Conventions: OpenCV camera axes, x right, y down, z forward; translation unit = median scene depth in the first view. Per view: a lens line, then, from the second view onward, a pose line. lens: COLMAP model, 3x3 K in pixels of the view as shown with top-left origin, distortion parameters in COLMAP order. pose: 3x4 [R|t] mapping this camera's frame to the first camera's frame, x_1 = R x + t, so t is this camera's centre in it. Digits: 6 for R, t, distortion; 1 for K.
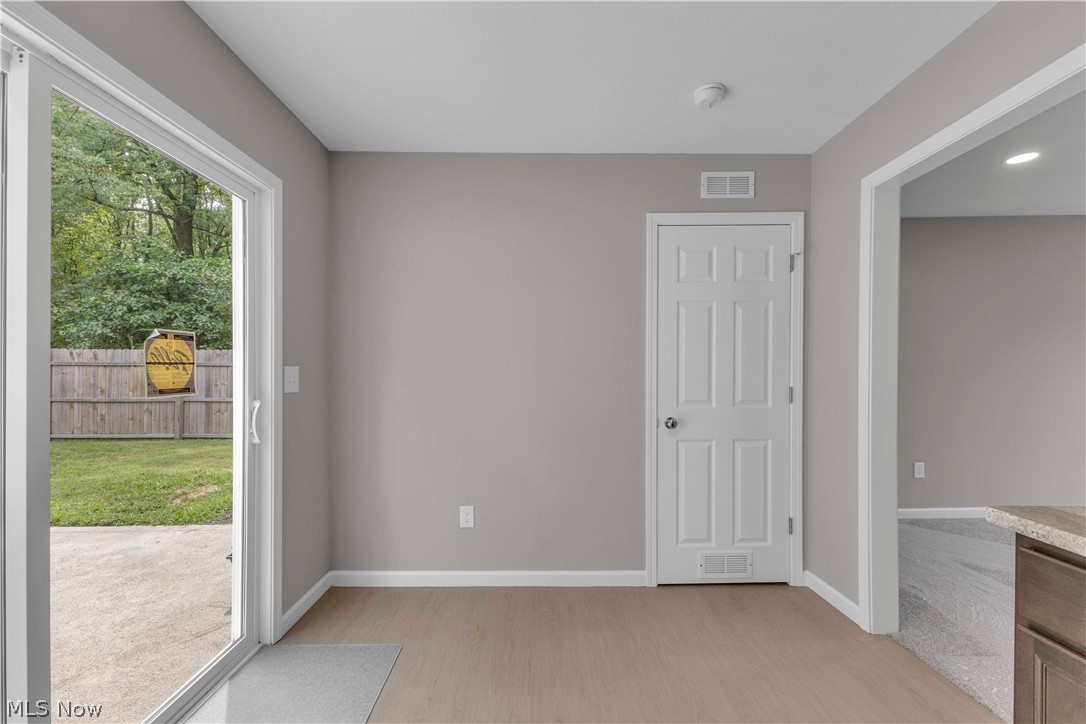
lens RADIAL K [[475.0, 0, 539.1], [0, 475.0, 363.2], [0, 0, 1]] dist [0.008254, 0.000112]
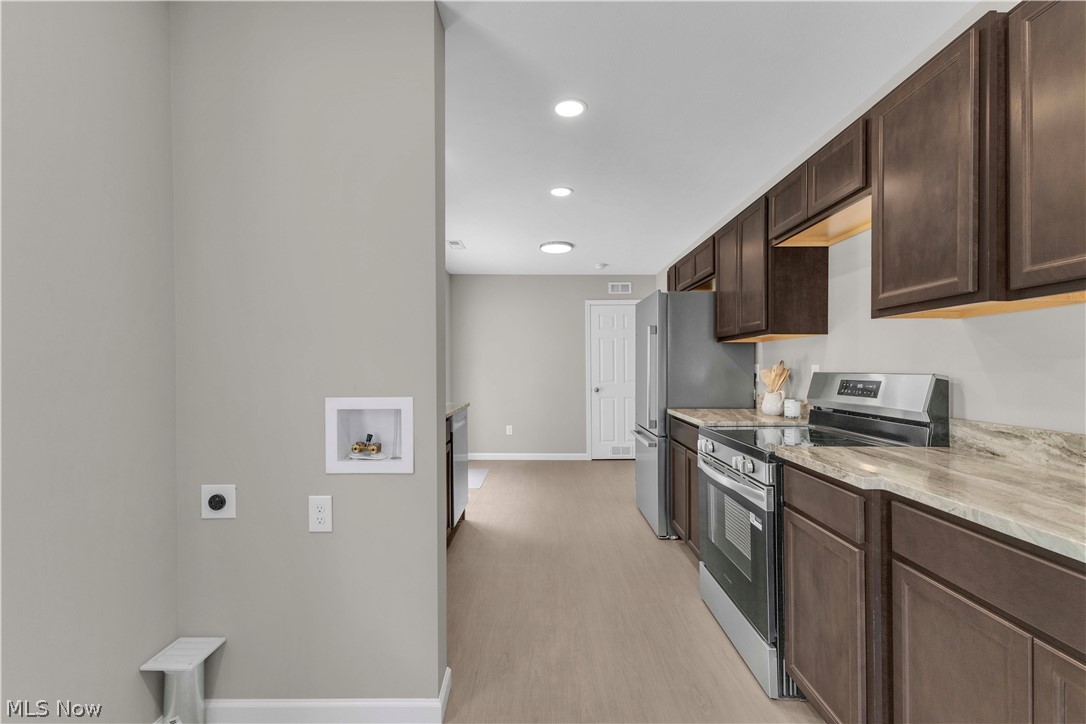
lens RADIAL K [[475.0, 0, 539.1], [0, 475.0, 363.2], [0, 0, 1]] dist [0.008254, 0.000112]
pose [[0.999944, -0.005932, 0.008788, -0.024498], [0.006051, 0.999889, -0.013633, 0.025703], [-0.008706, 0.013685, 0.999868, -1.324009]]
